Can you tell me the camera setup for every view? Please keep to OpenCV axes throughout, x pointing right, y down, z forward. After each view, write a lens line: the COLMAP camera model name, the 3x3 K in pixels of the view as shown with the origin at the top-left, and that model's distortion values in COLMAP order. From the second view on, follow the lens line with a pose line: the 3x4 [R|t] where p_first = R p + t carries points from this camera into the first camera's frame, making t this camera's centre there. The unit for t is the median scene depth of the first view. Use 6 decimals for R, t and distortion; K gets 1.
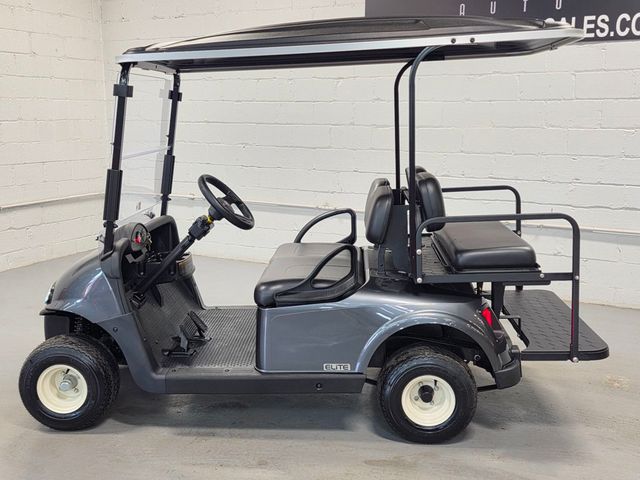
lens RADIAL K [[712.7, 0, 306.8], [0, 712.7, 230.9], [0, 0, 1]] dist [0.107624, -0.164429]
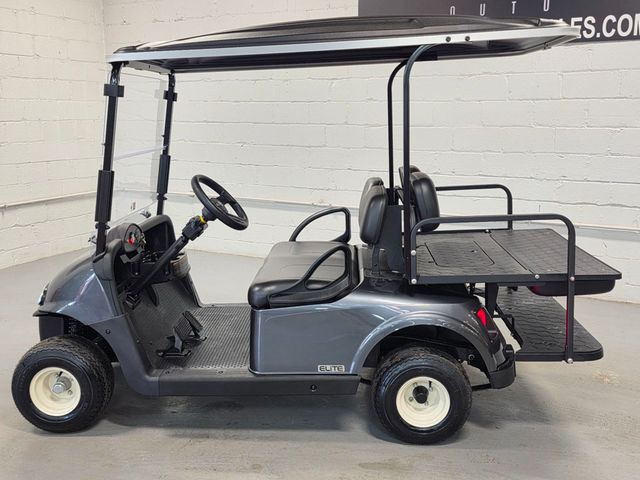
lens RADIAL K [[666.2, 0, 308.9], [0, 666.2, 230.6], [0, 0, 1]] dist [0.069263, -0.029802]
pose [[0.999976, -0.003285, 0.006129, 0.005494], [0.003215, 0.999930, 0.011394, -0.011140], [-0.006166, -0.011374, 0.999916, 0.066629]]
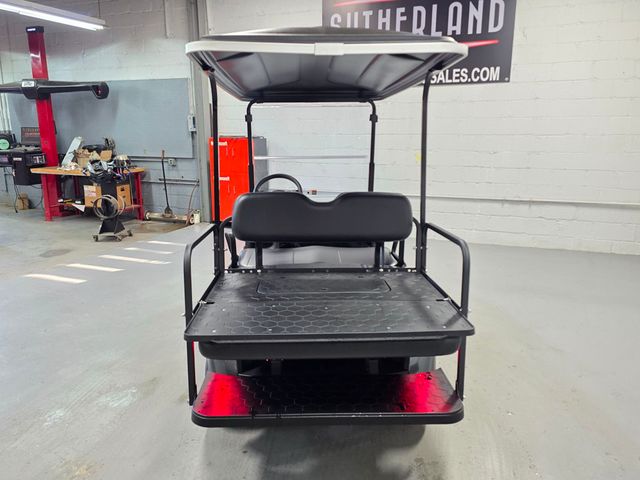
lens RADIAL K [[503.5, 0, 309.6], [0, 503.5, 229.6], [0, 0, 1]] dist [0.053573, -0.005026]
pose [[0.096270, 0.203320, -0.974368, 0.880492], [-0.163249, 0.968884, 0.186046, -0.166244], [0.981877, 0.141154, 0.126466, 0.922813]]
